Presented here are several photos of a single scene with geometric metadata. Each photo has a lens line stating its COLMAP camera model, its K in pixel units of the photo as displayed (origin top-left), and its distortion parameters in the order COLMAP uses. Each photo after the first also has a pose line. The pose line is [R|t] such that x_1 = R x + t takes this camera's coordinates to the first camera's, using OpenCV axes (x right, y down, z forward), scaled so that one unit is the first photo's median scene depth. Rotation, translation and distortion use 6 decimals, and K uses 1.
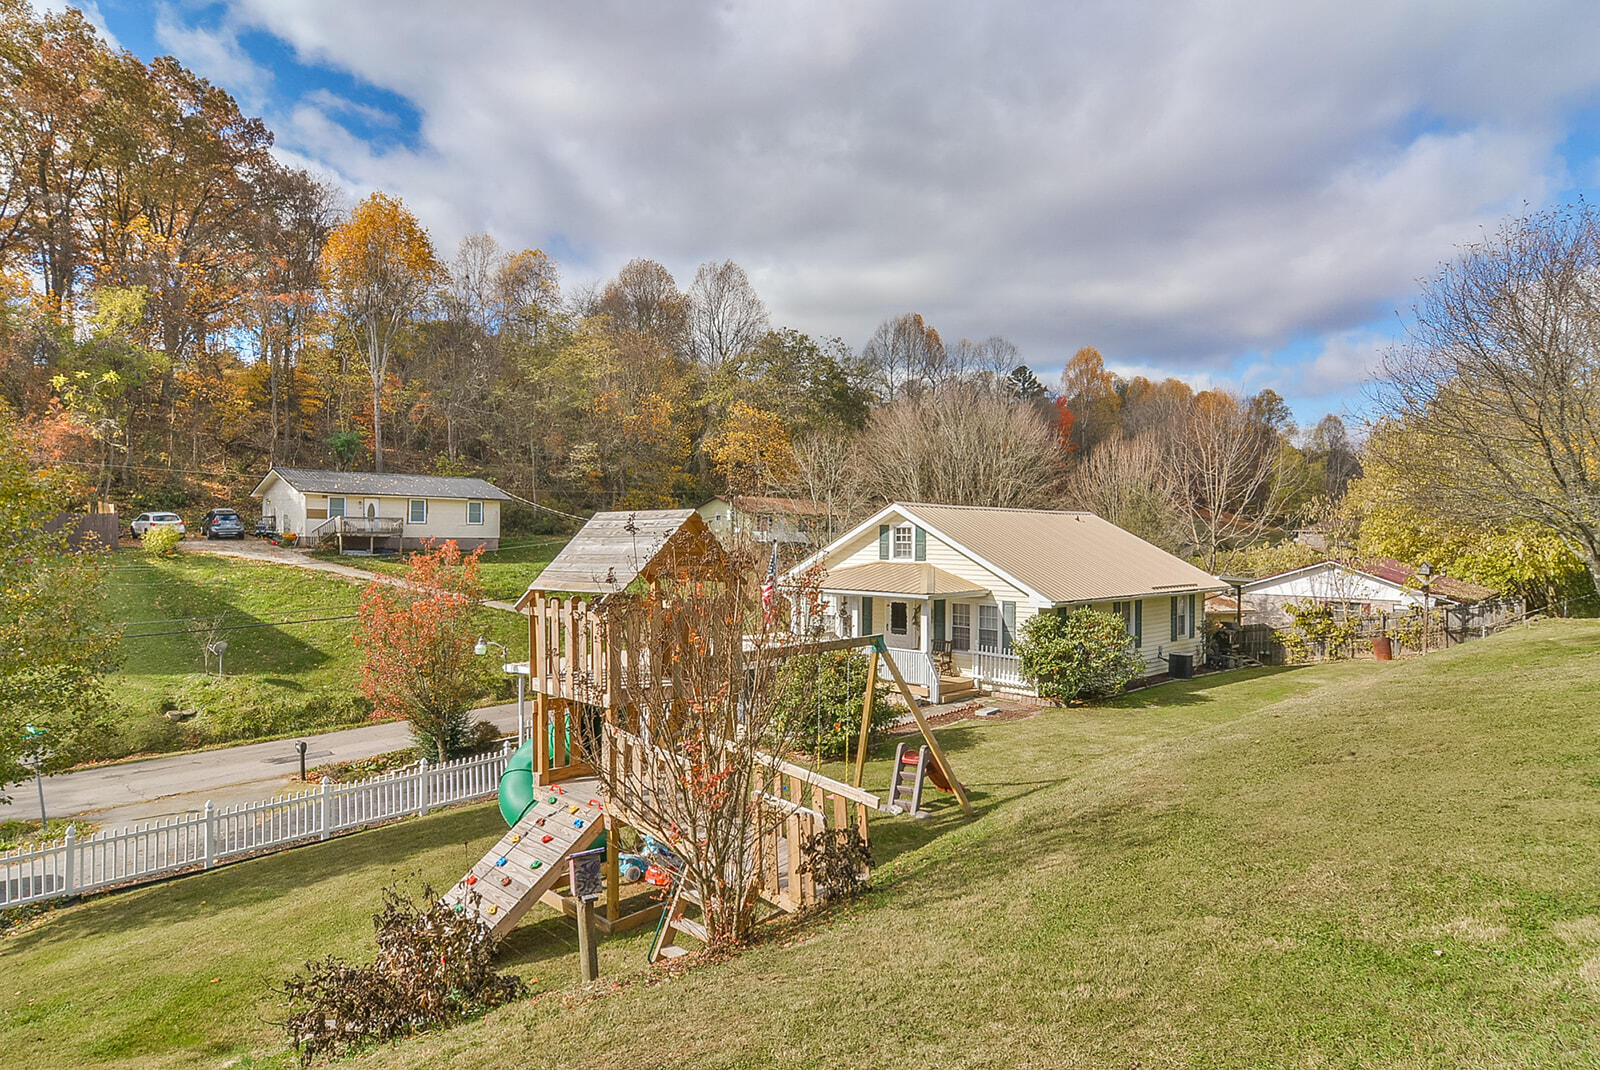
lens RADIAL K [[905.1, 0, 803.4], [0, 905.1, 527.2], [0, 0, 1]] dist [0.002021, -0.002740]
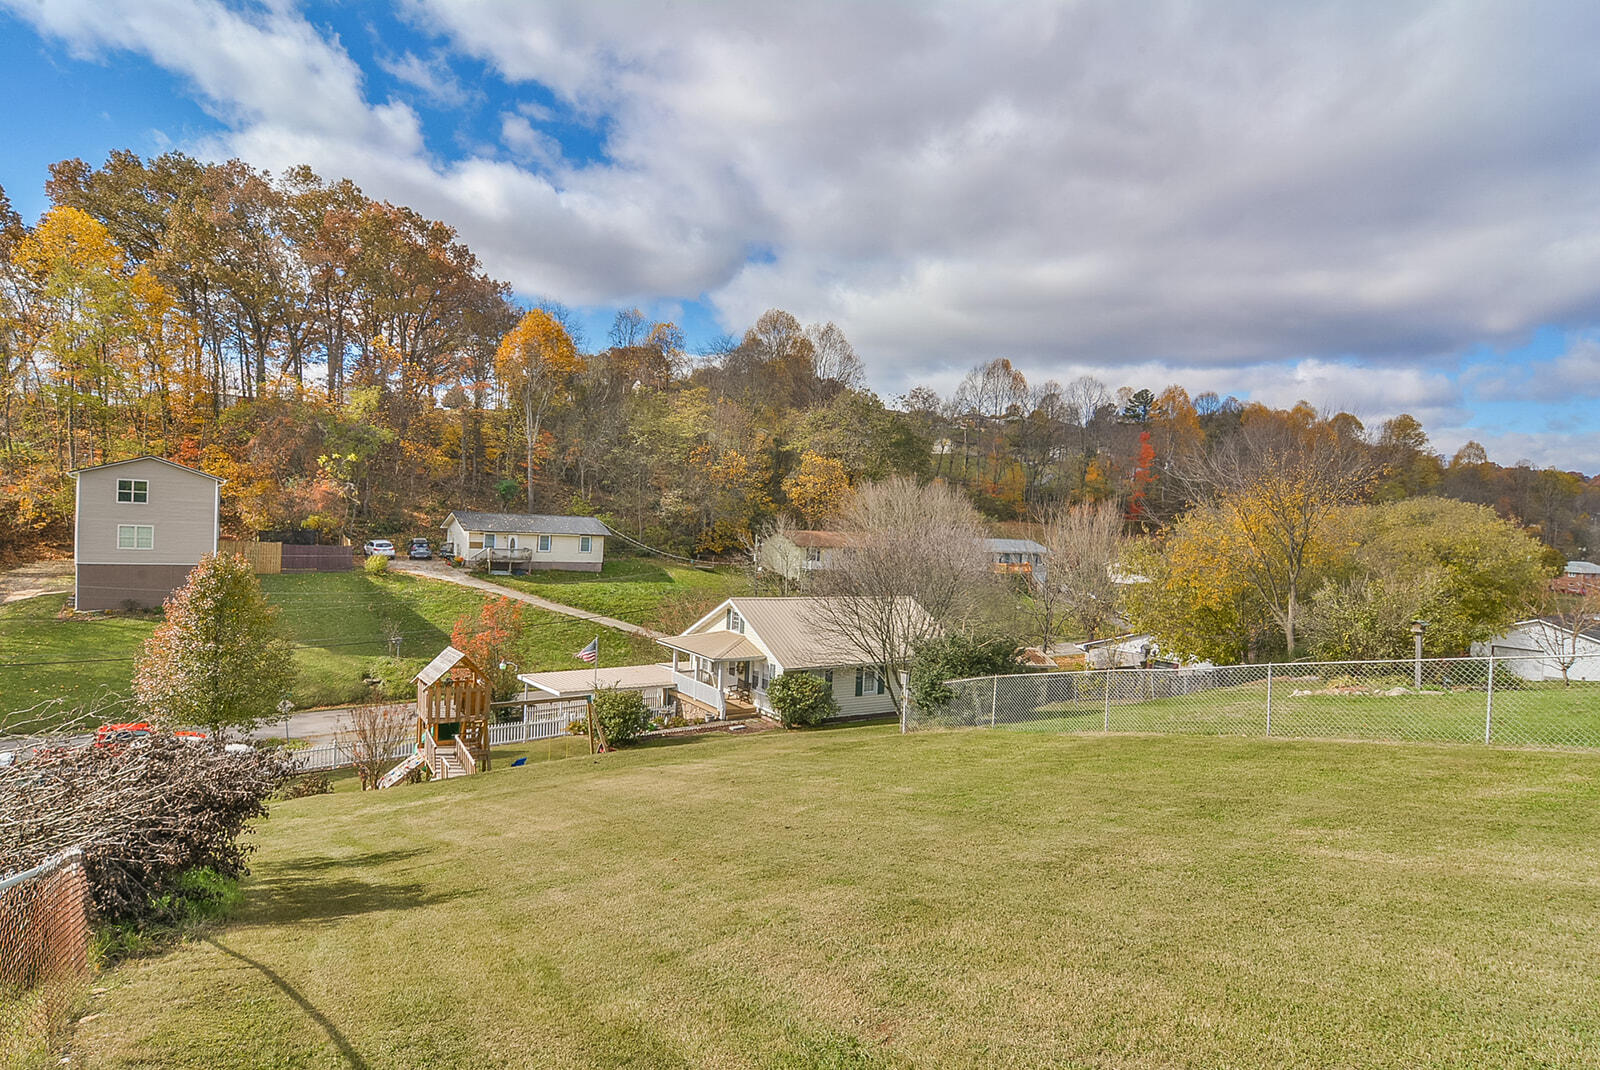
lens RADIAL K [[840.9, 0, 804.6], [0, 840.9, 522.8], [0, 0, 1]] dist [0.012765, -0.000372]
pose [[0.980069, 0.042654, -0.194022, 0.254695], [-0.040874, 0.999077, 0.013173, -0.092038], [0.194405, -0.004980, 0.980909, -0.245550]]
